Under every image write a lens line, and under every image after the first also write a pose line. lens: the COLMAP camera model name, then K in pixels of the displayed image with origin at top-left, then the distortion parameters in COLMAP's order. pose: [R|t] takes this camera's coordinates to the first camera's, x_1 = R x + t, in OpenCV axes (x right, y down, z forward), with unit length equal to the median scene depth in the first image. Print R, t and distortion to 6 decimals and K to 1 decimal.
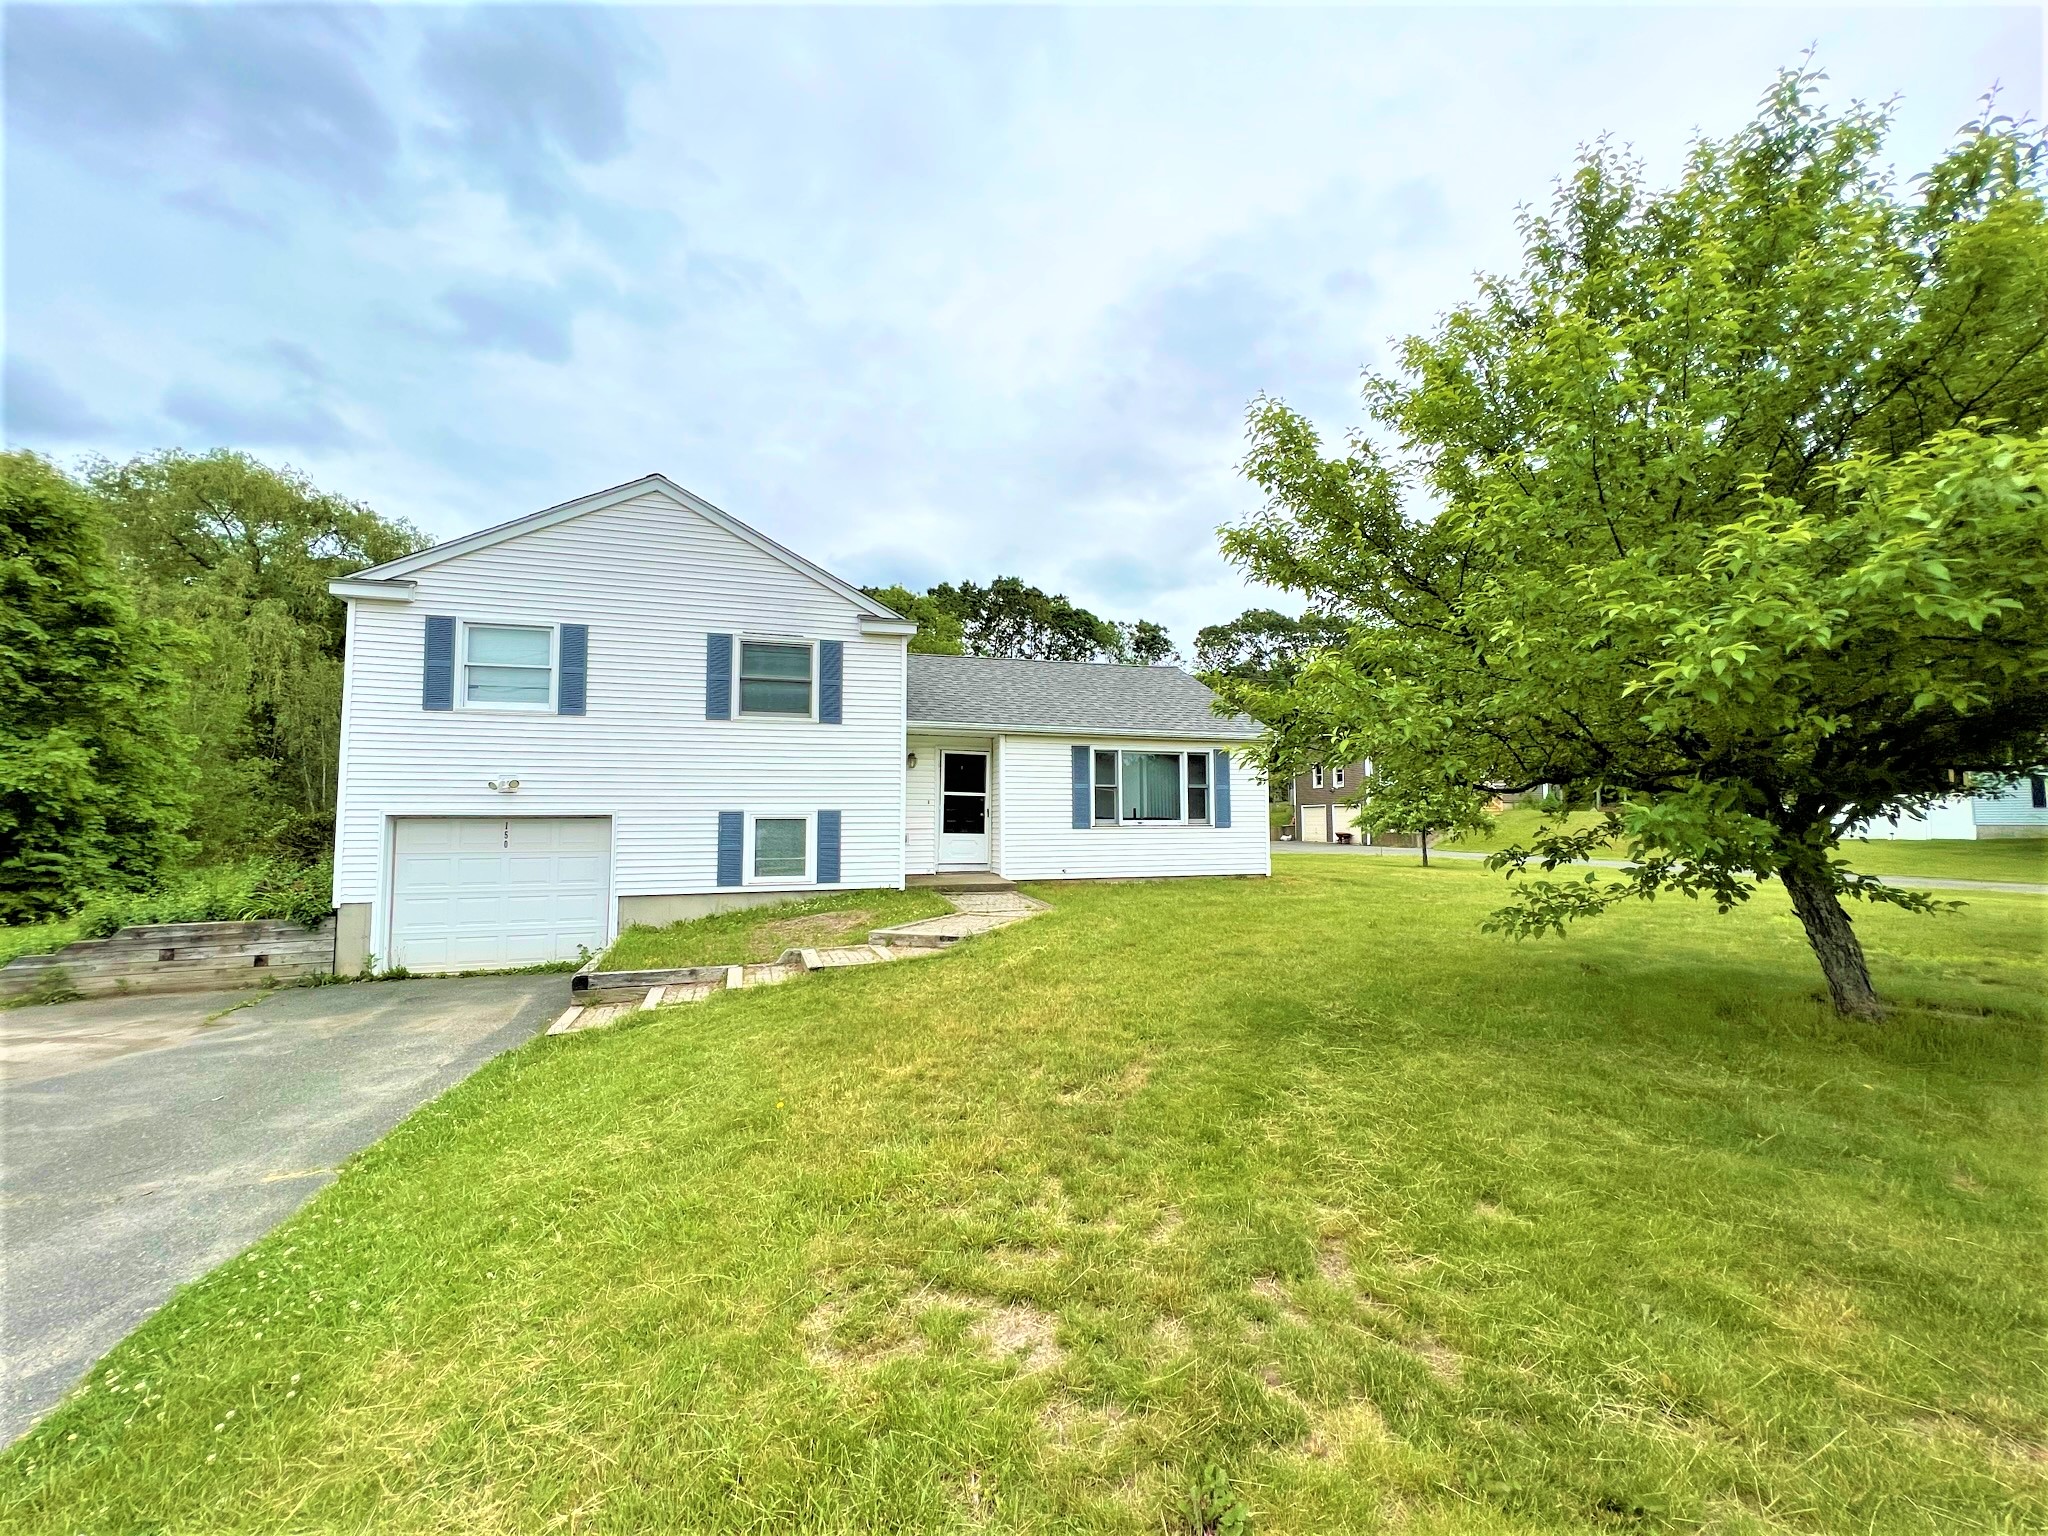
lens RADIAL K [[822.0, 0, 1024.8], [0, 822.0, 768.1], [0, 0, 1]] dist [-0.000741, 0.000290]
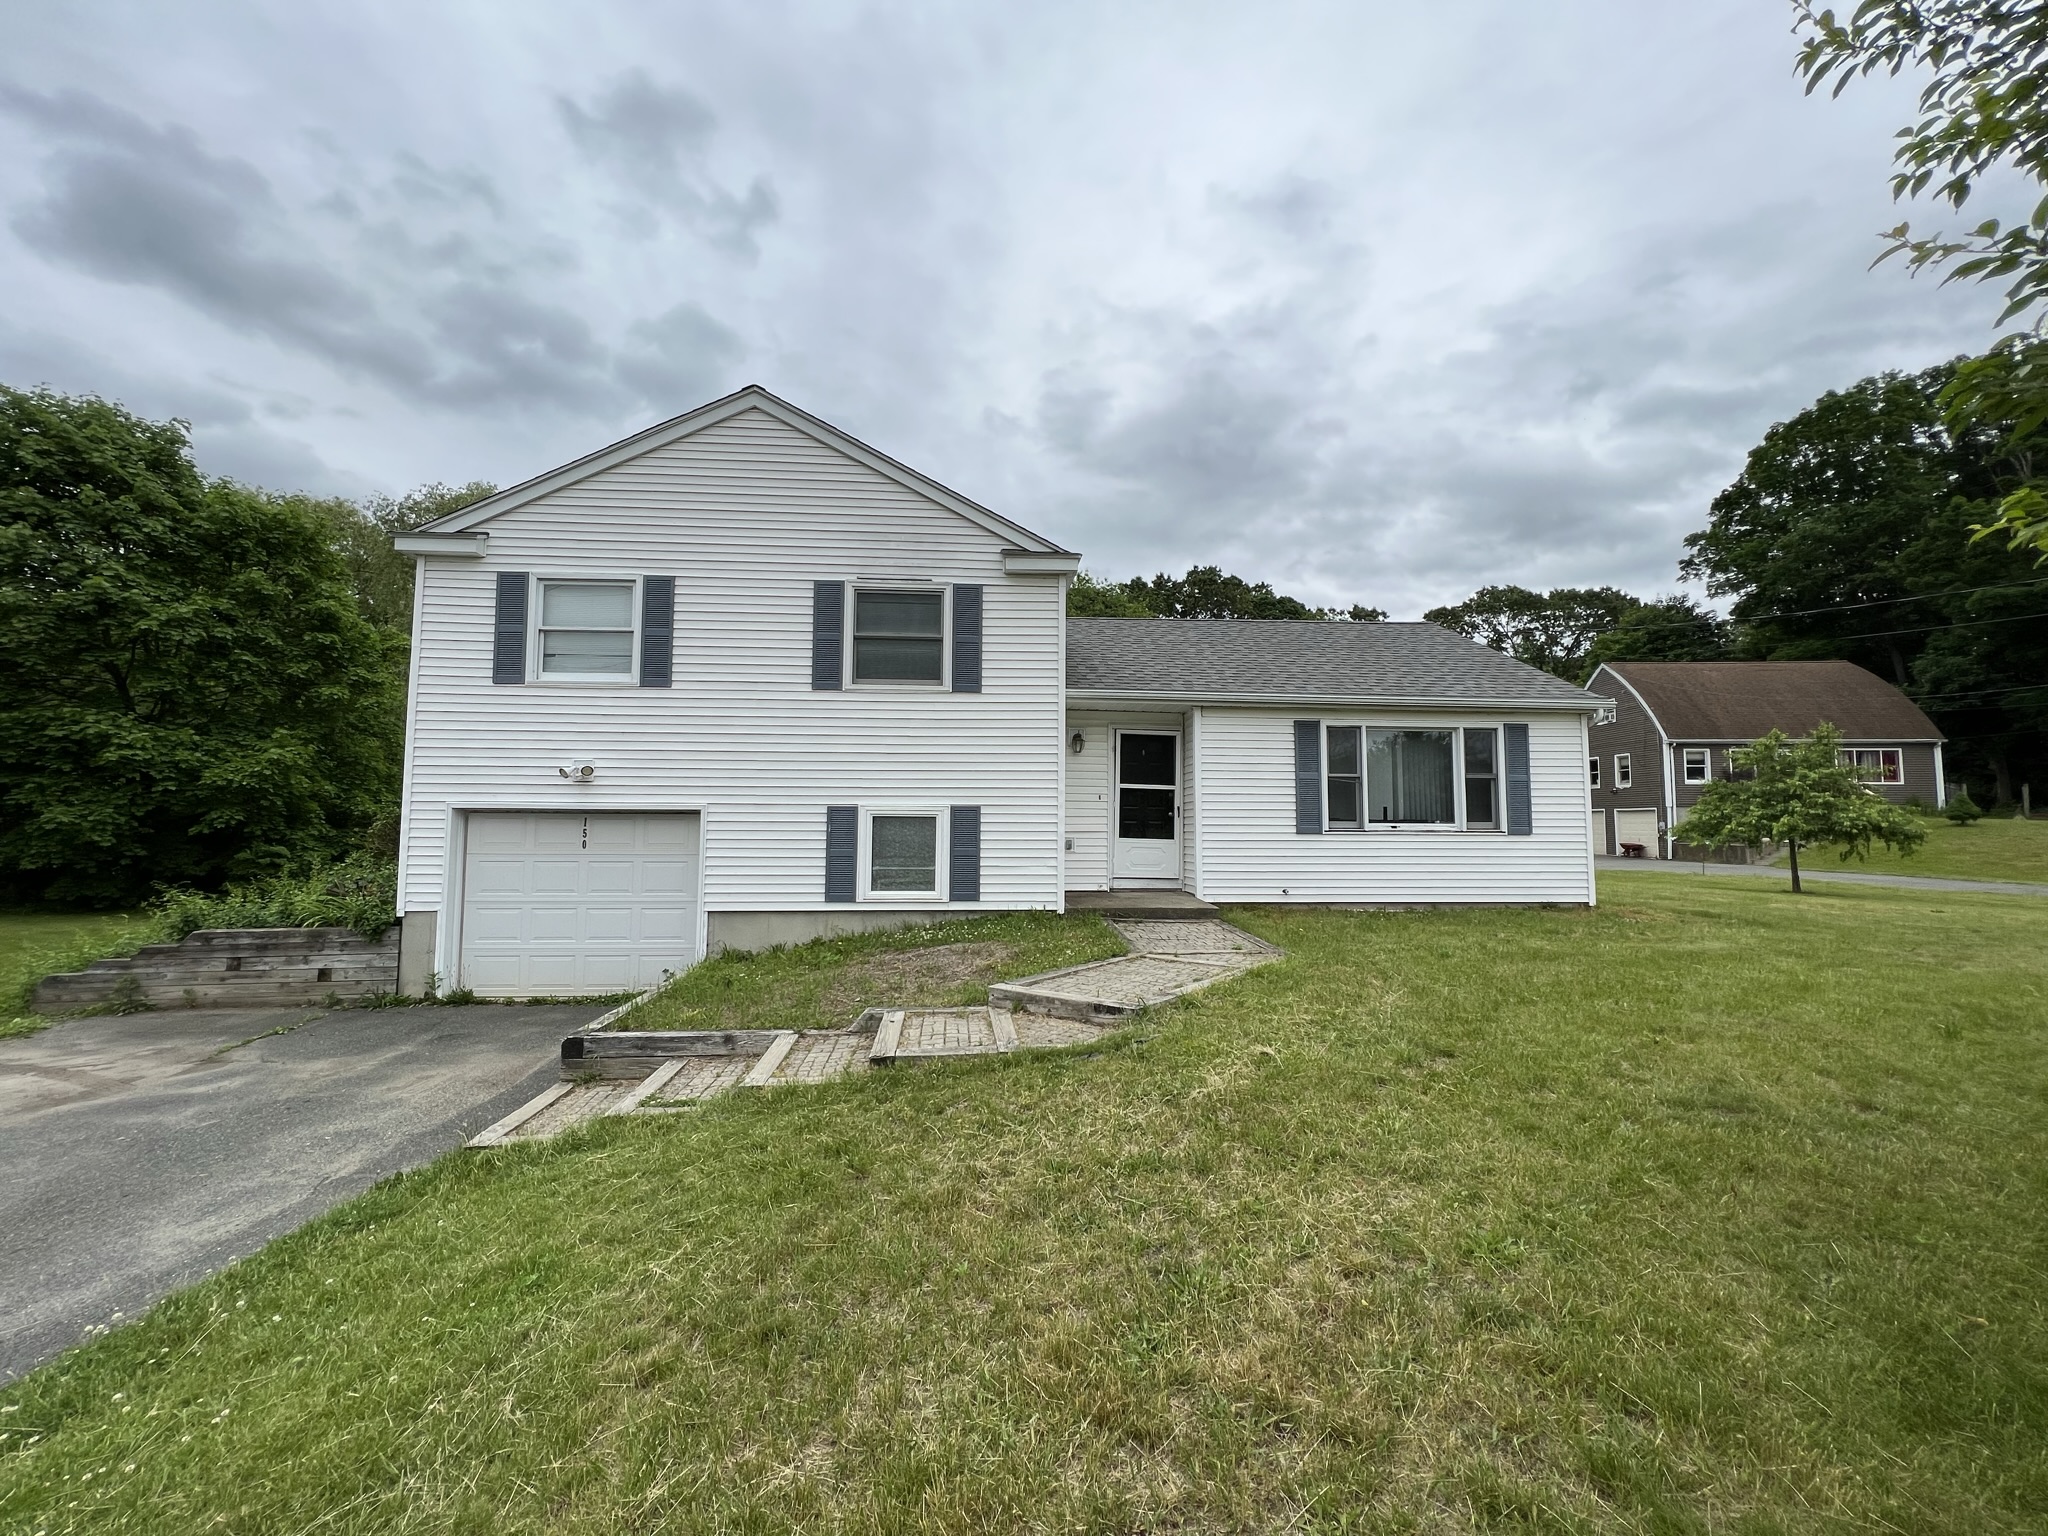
lens RADIAL K [[822.0, 0, 1020.0], [0, 822.0, 766.7], [0, 0, 1]] dist [-0.000741, 0.000290]
pose [[0.970577, -0.007893, -0.240660, -0.005111], [0.006340, 0.999954, -0.007226, 0.021061], [0.240706, 0.005488, 0.970583, 0.277598]]
